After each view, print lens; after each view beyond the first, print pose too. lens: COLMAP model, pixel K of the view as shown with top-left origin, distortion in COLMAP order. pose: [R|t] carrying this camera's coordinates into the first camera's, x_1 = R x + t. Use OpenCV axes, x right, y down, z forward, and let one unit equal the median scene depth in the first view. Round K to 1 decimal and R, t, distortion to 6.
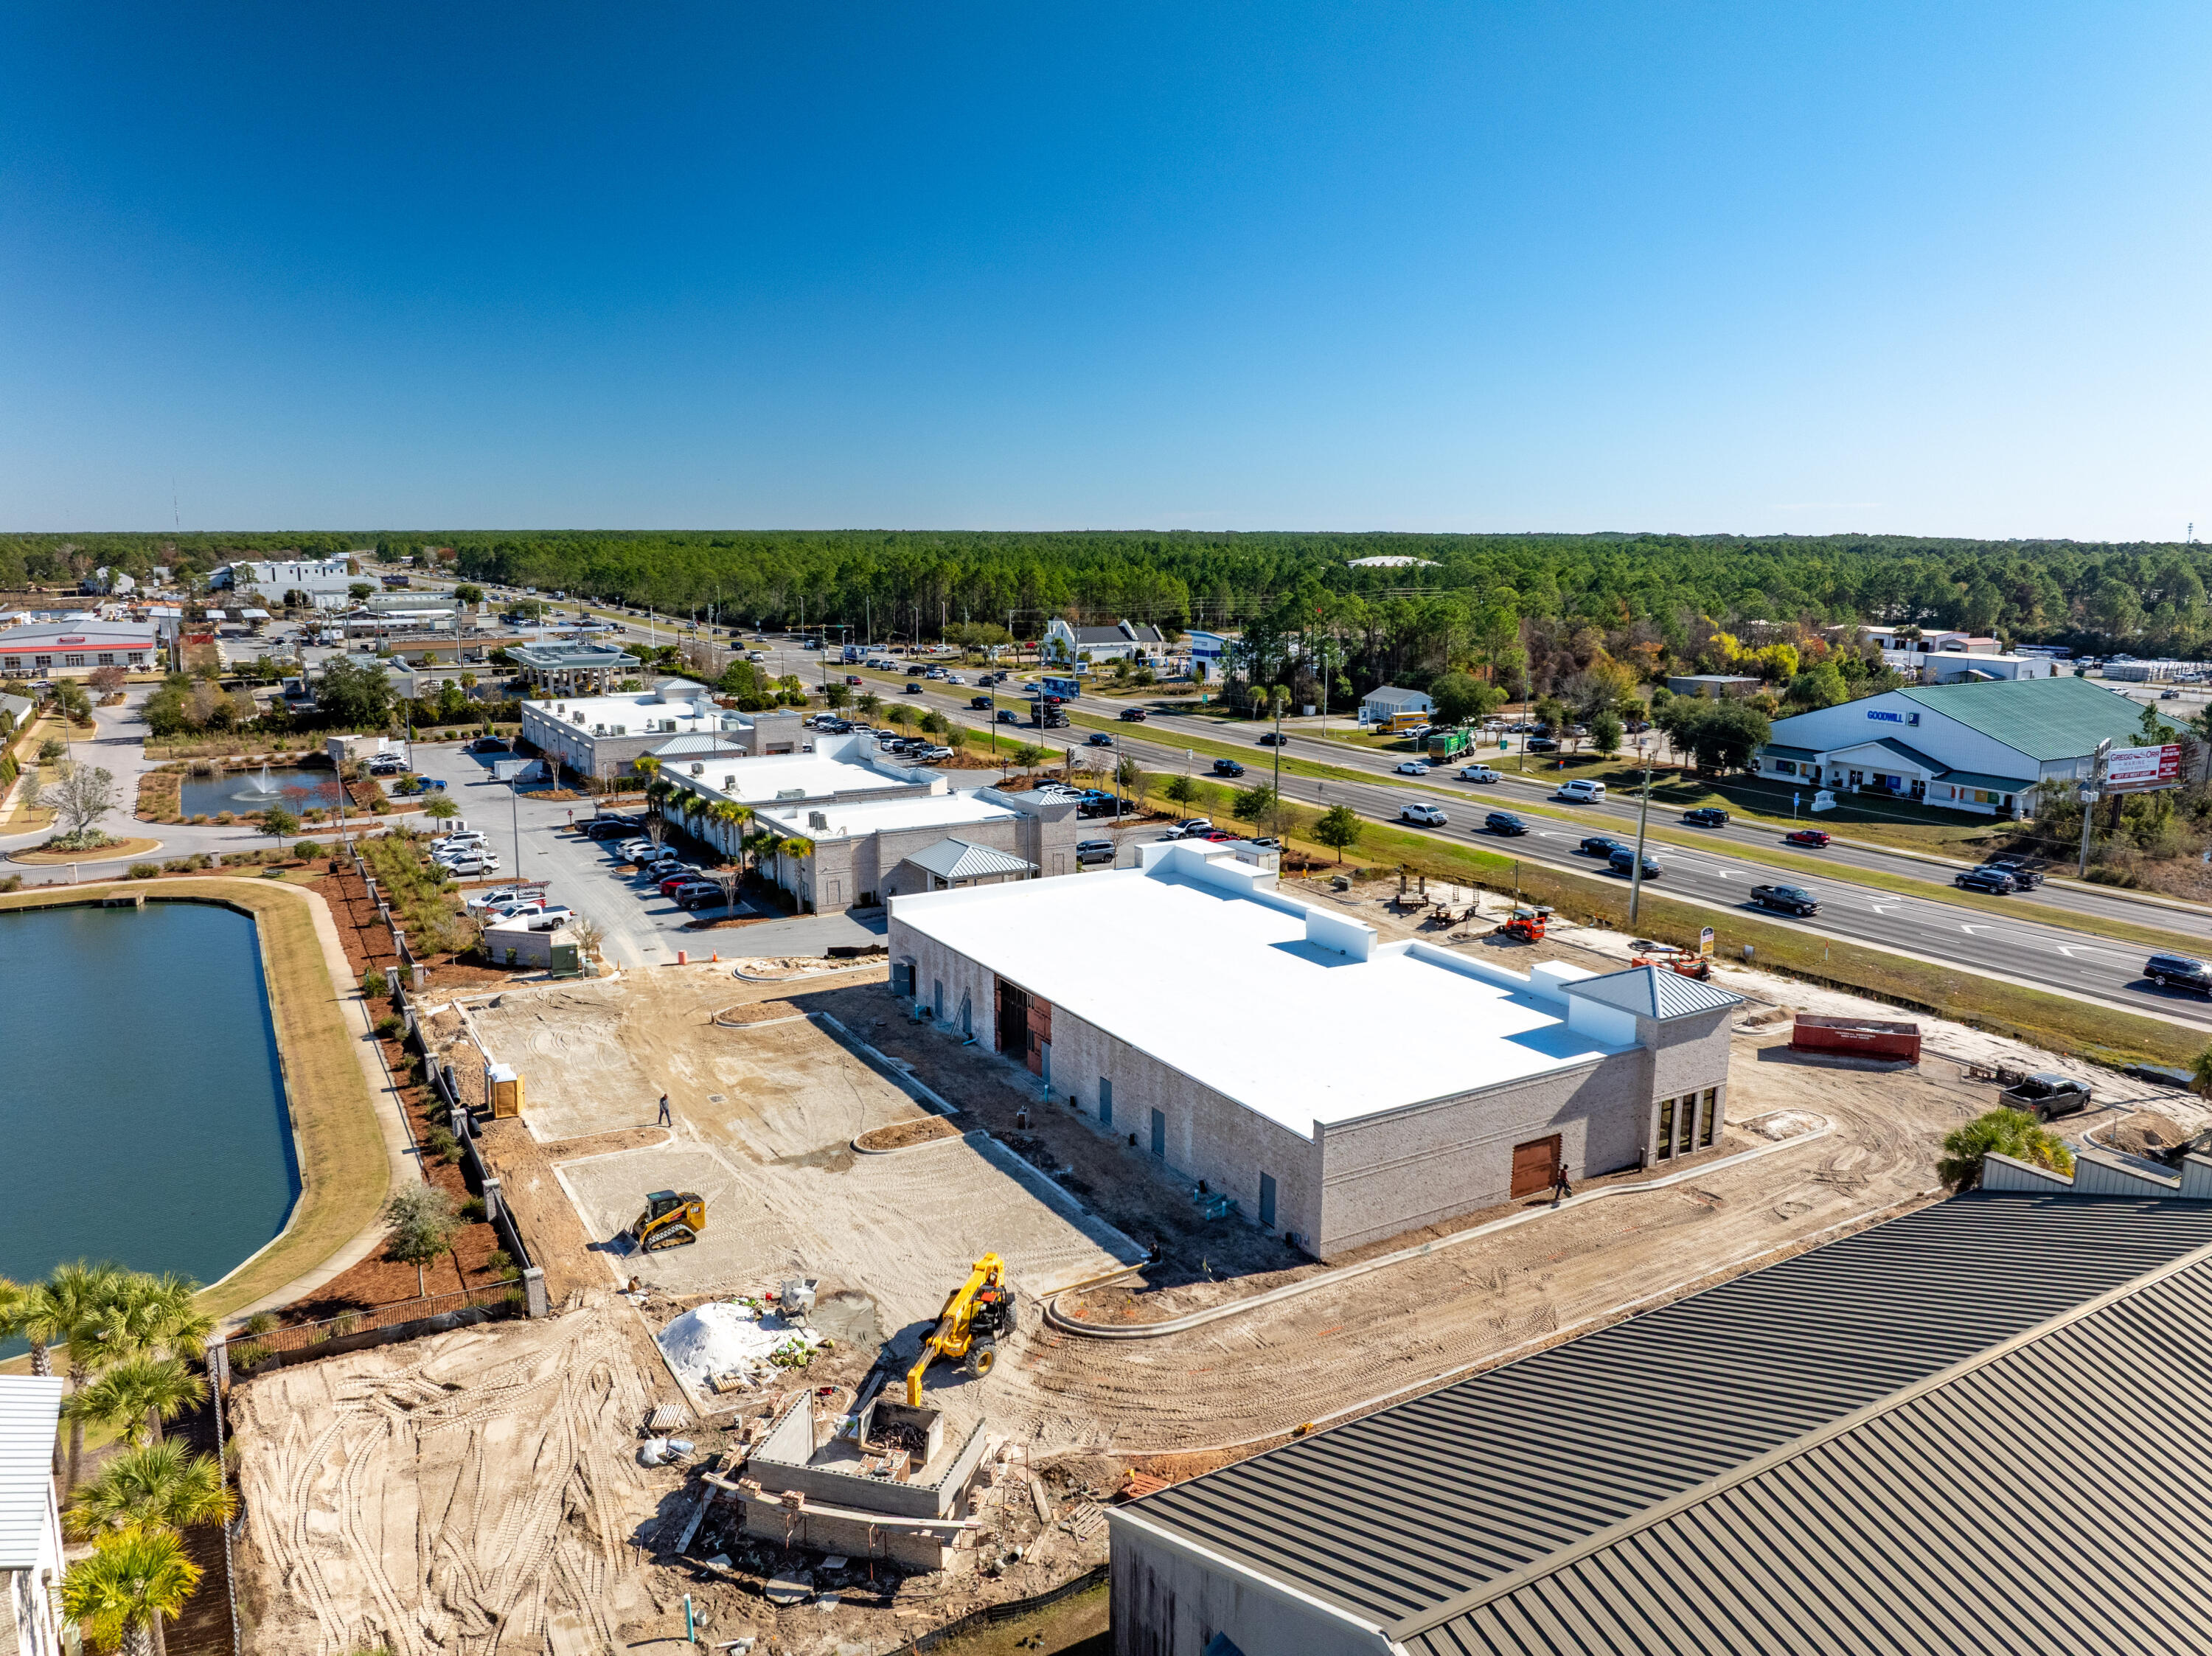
lens RADIAL K [[1558.3, 0, 1106.0], [0, 1558.3, 828.0], [0, 0, 1]] dist [-0.038783, 0.005479]
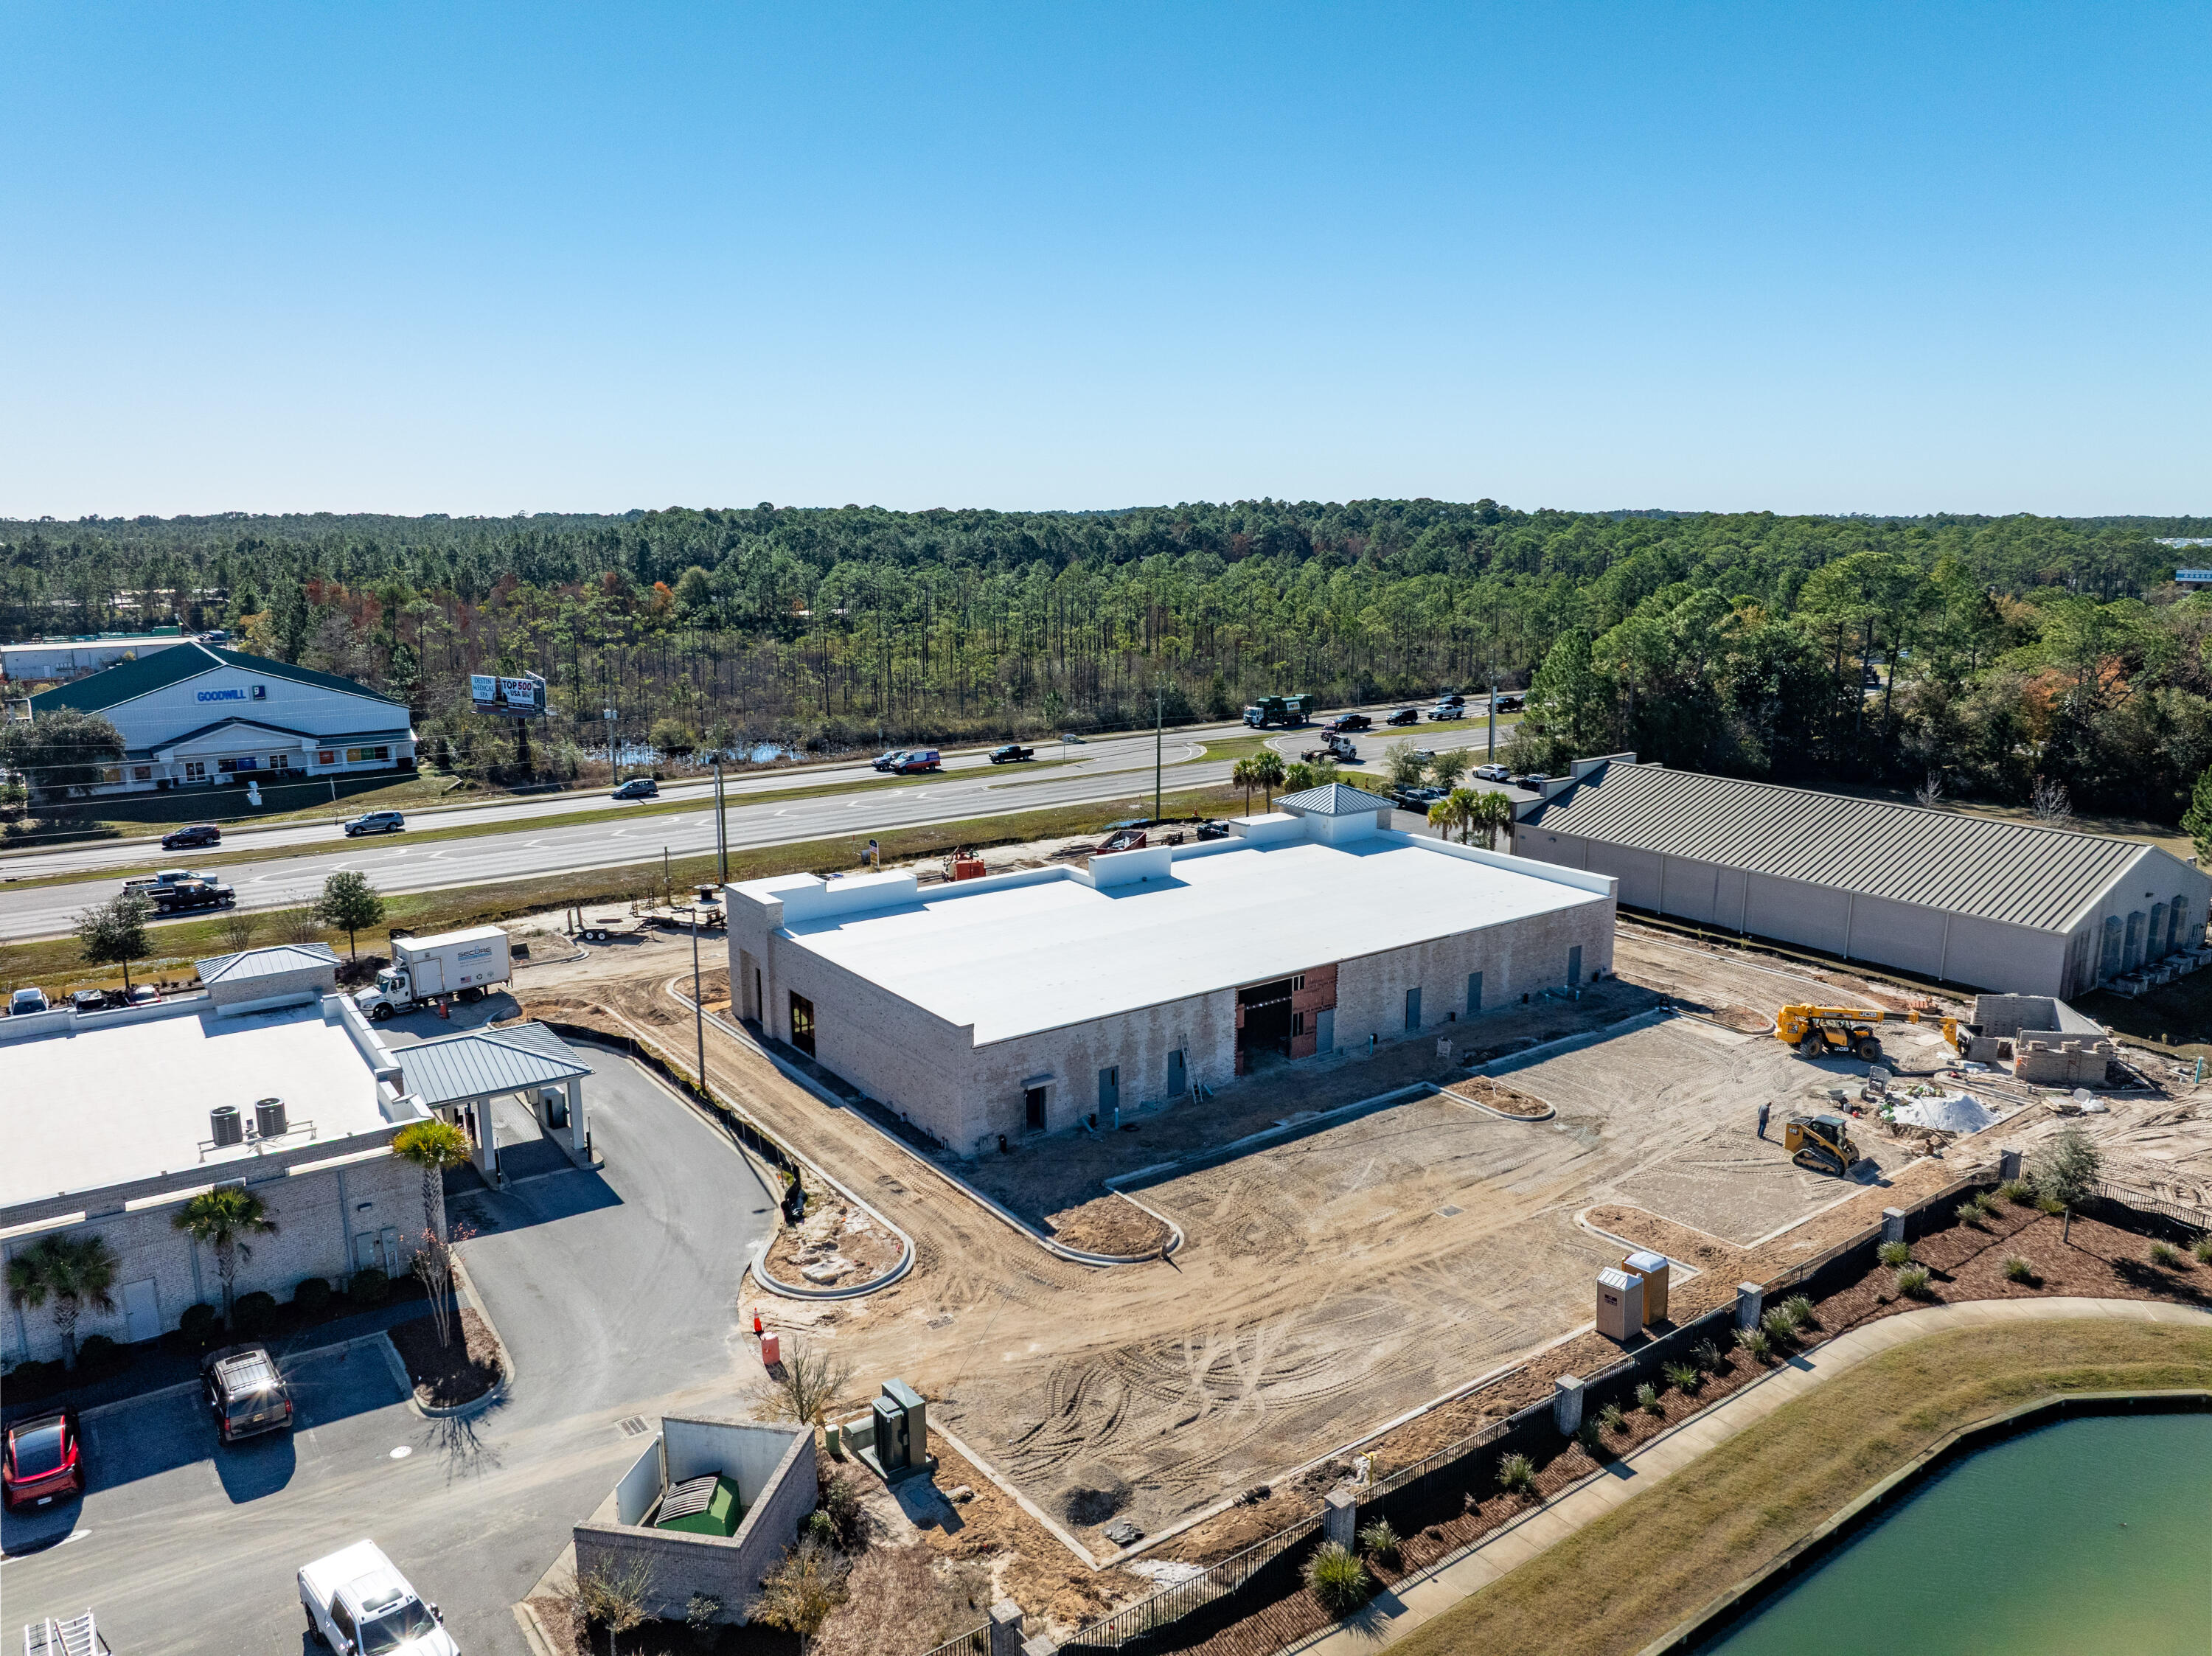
lens RADIAL K [[1559.5, 0, 1106.0], [0, 1559.5, 828.0], [0, 0, 1]] dist [-0.043433, 0.008320]
pose [[-0.099877, -0.200665, 0.974555, -0.455902], [0.186469, 0.958324, 0.216434, -0.098307], [-0.977371, 0.203341, -0.058297, 0.567468]]
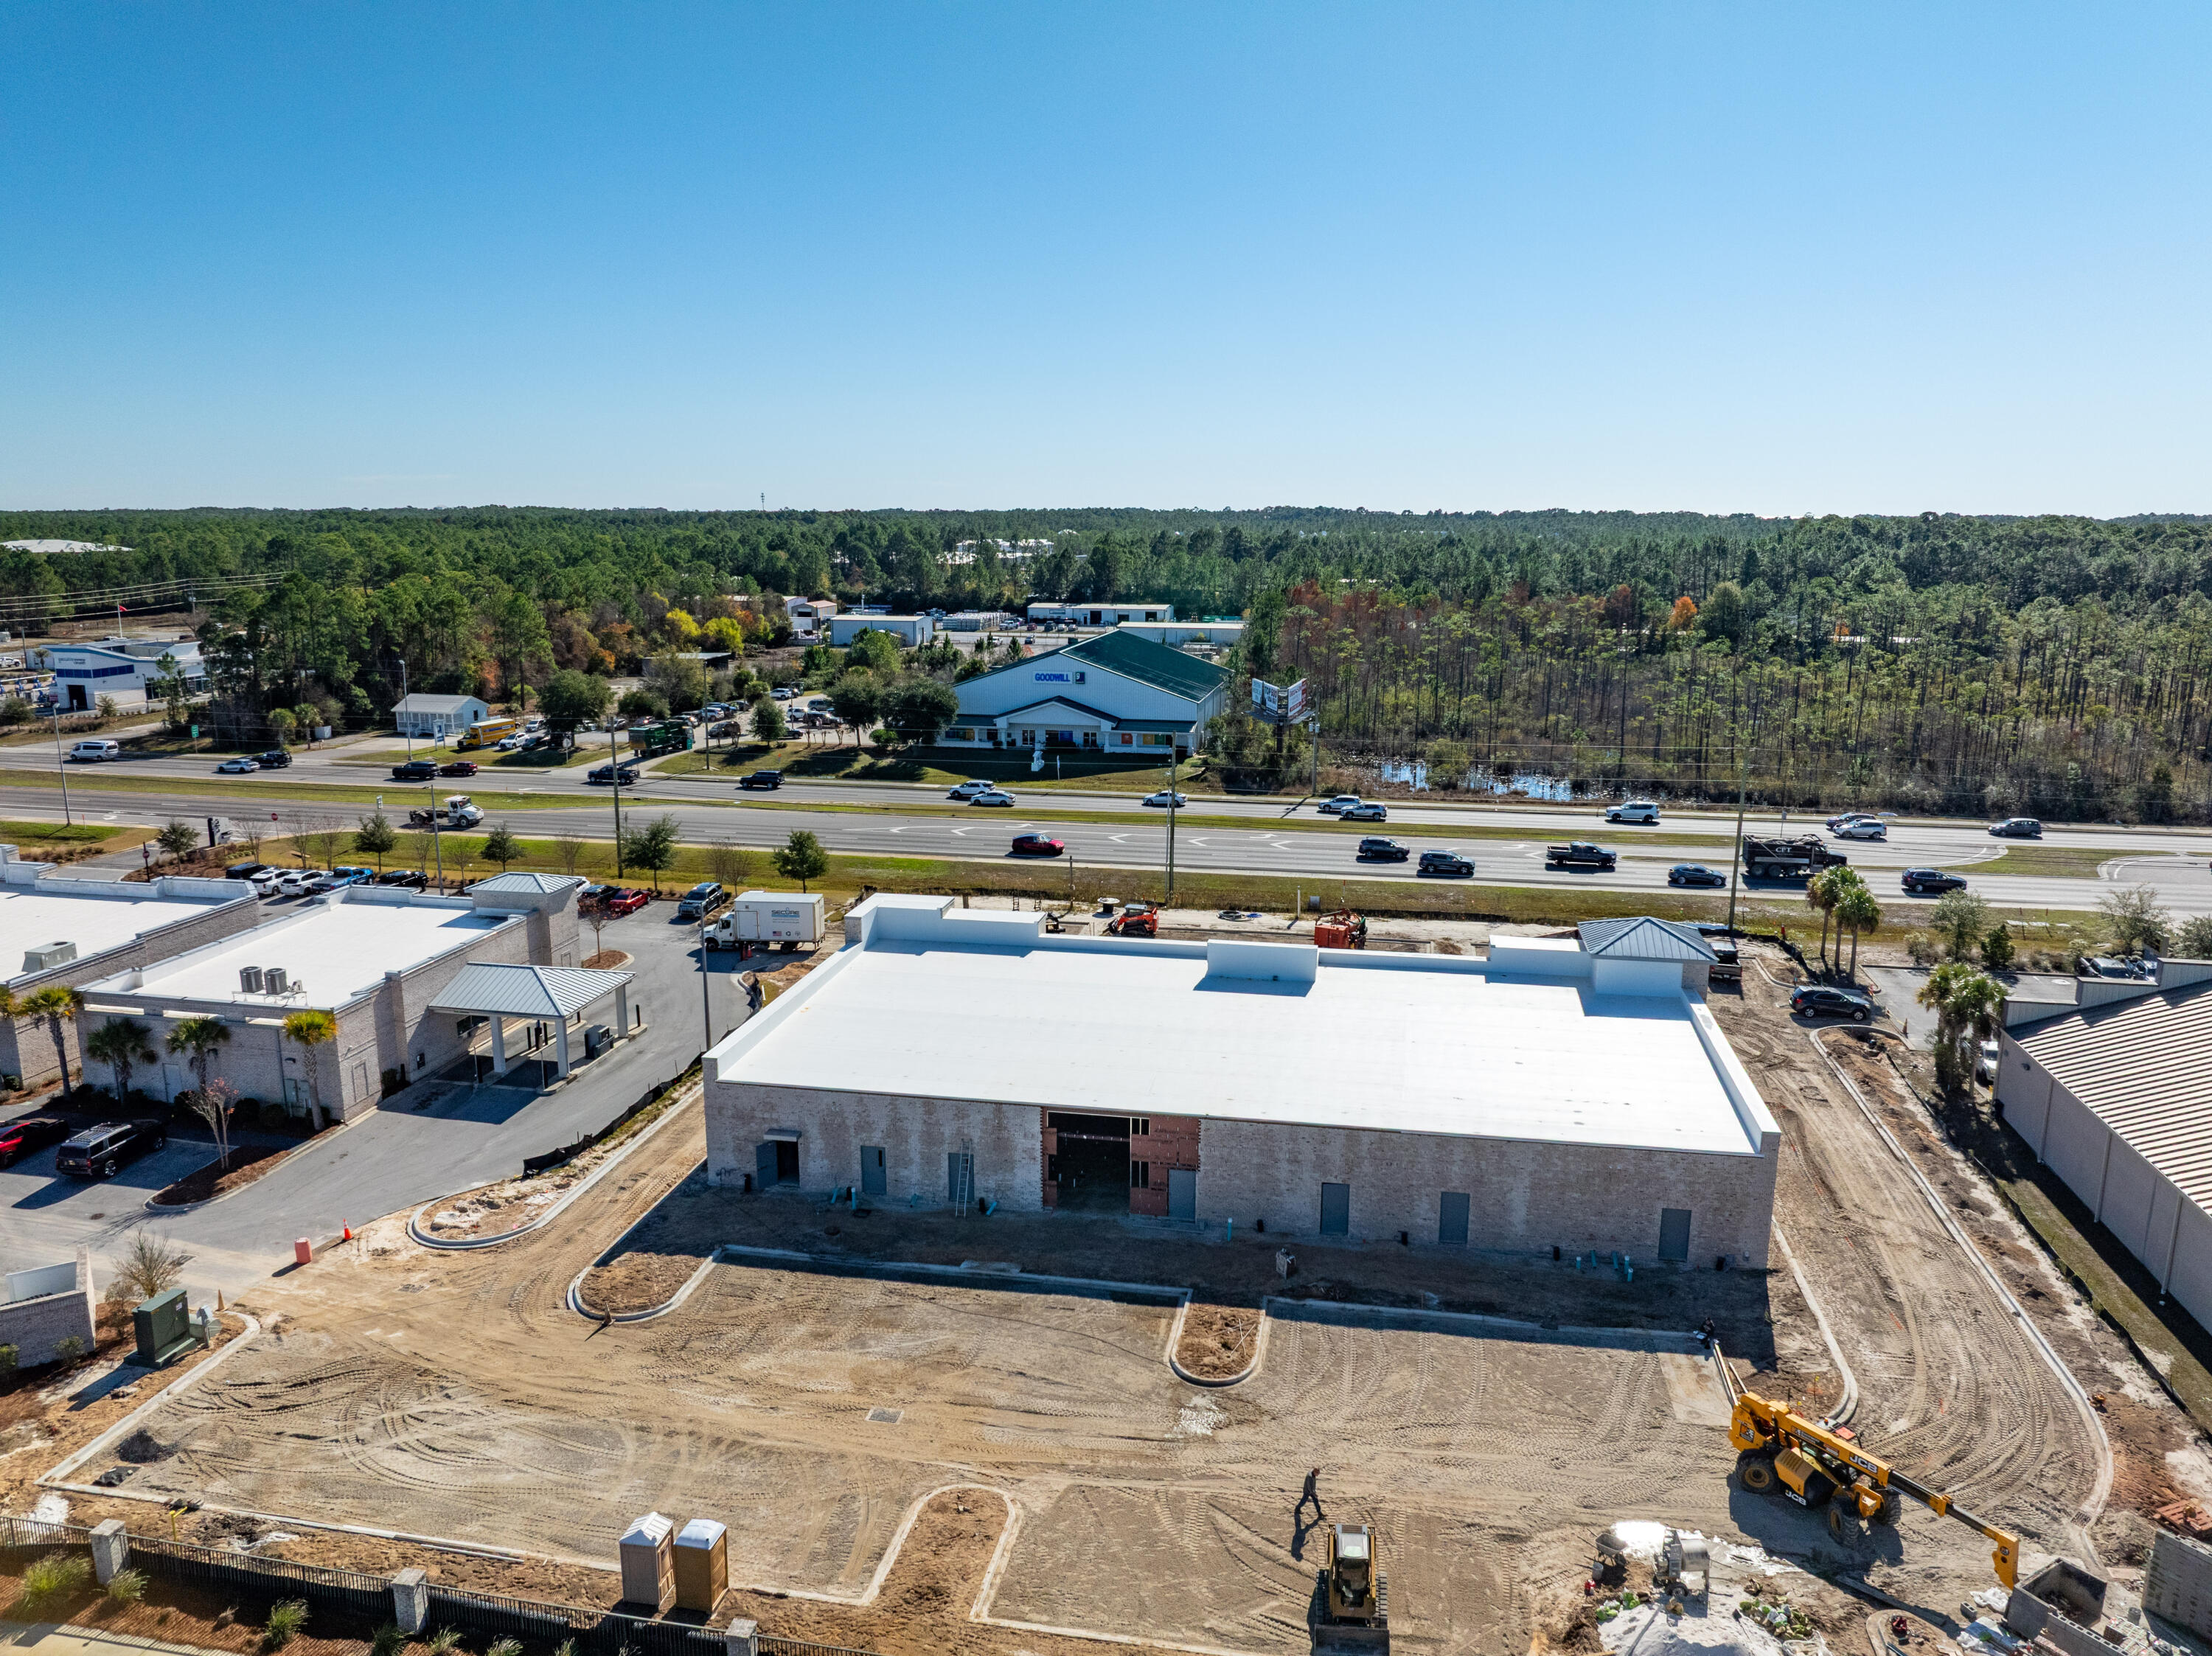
lens RADIAL K [[1559.5, 0, 1106.0], [0, 1559.5, 828.0], [0, 0, 1]] dist [-0.043433, 0.008320]
pose [[0.659510, -0.152194, 0.736128, -0.302972], [0.139508, 0.987058, 0.079086, -0.049730], [-0.738637, 0.050538, 0.672206, 0.238264]]
